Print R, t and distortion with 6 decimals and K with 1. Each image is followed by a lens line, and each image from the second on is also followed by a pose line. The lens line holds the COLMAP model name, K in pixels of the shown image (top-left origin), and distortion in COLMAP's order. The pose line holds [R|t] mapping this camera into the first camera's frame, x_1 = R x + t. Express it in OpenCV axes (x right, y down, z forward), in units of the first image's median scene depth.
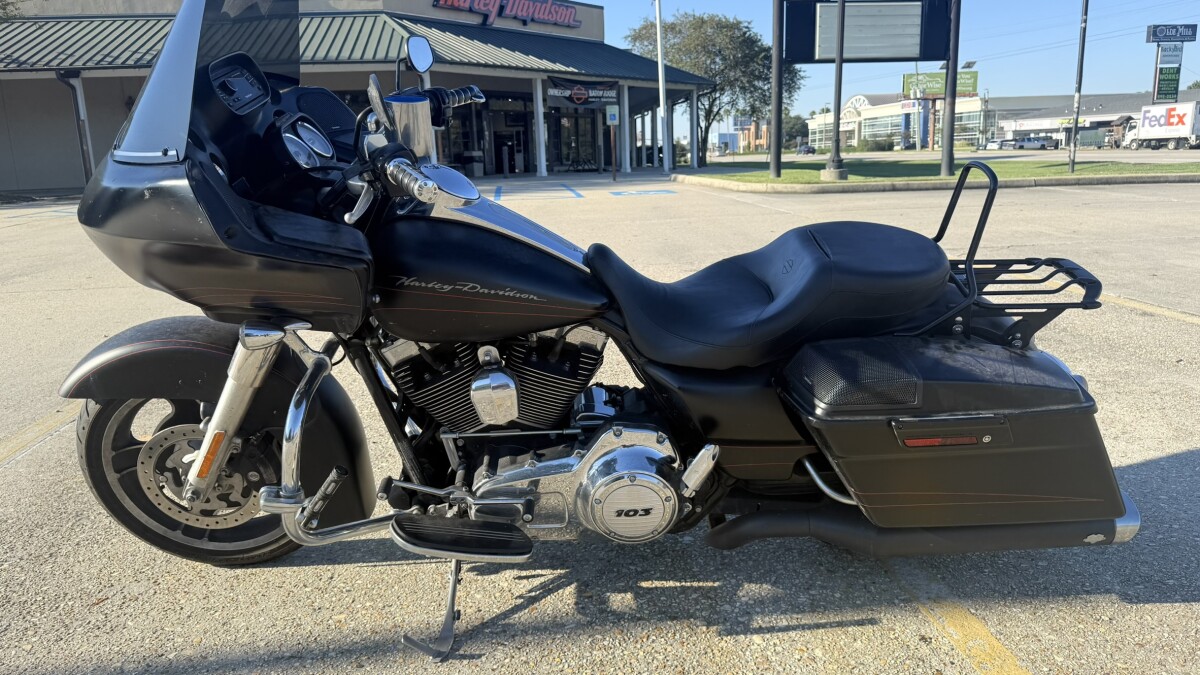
lens RADIAL K [[834.9, 0, 585.4], [0, 834.9, 332.7], [0, 0, 1]] dist [0.032225, -0.043958]
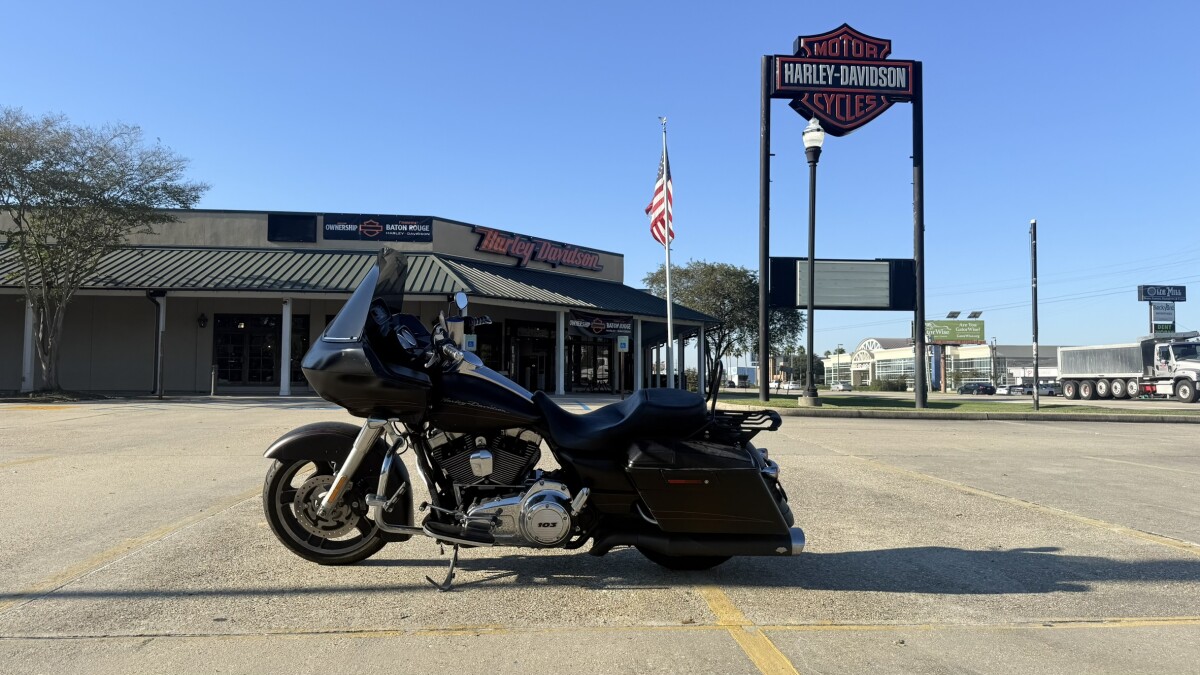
lens RADIAL K [[823.5, 0, 600.7], [0, 823.5, 318.4], [0, 0, 1]] dist [0.192206, -0.426517]
pose [[0.999151, 0.037769, -0.016471, 0.019546], [-0.040891, 0.958096, -0.283515, 0.029619], [0.005073, 0.283947, 0.958826, -0.101587]]
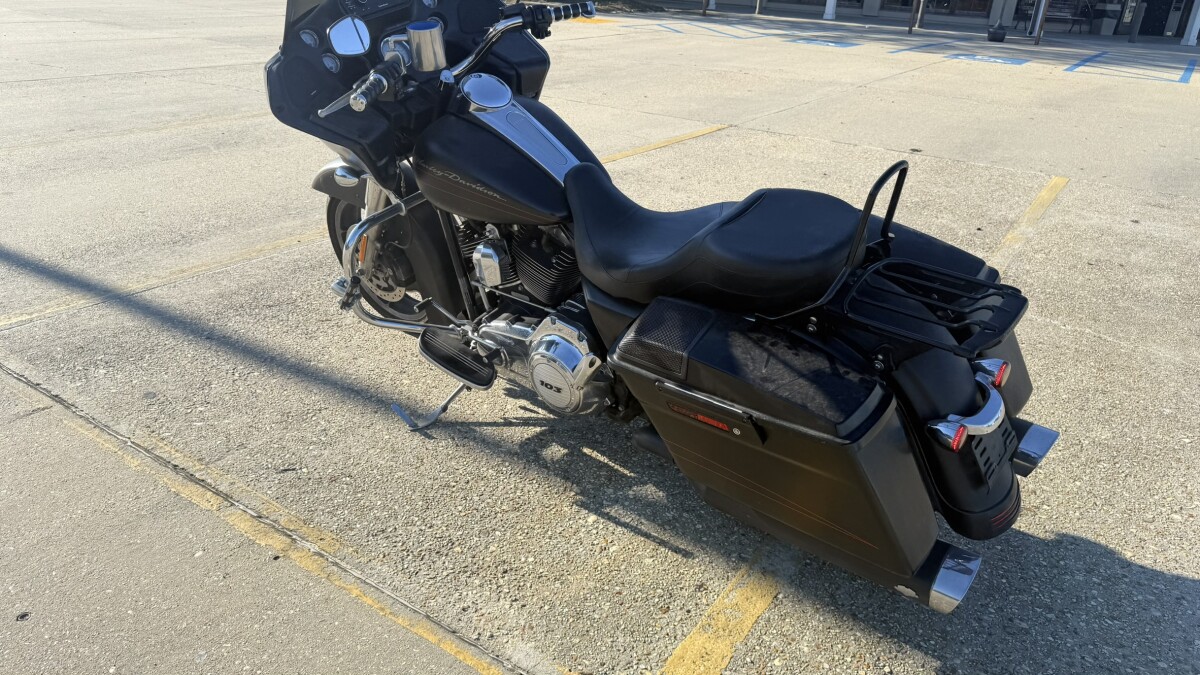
lens RADIAL K [[815.6, 0, 602.3], [0, 815.6, 377.5], [0, 0, 1]] dist [0.047650, -0.087638]
pose [[0.751492, 0.354173, -0.556615, 0.076647], [-0.207913, 0.927833, 0.309673, -0.018216], [0.626124, -0.116989, 0.770897, 0.012270]]
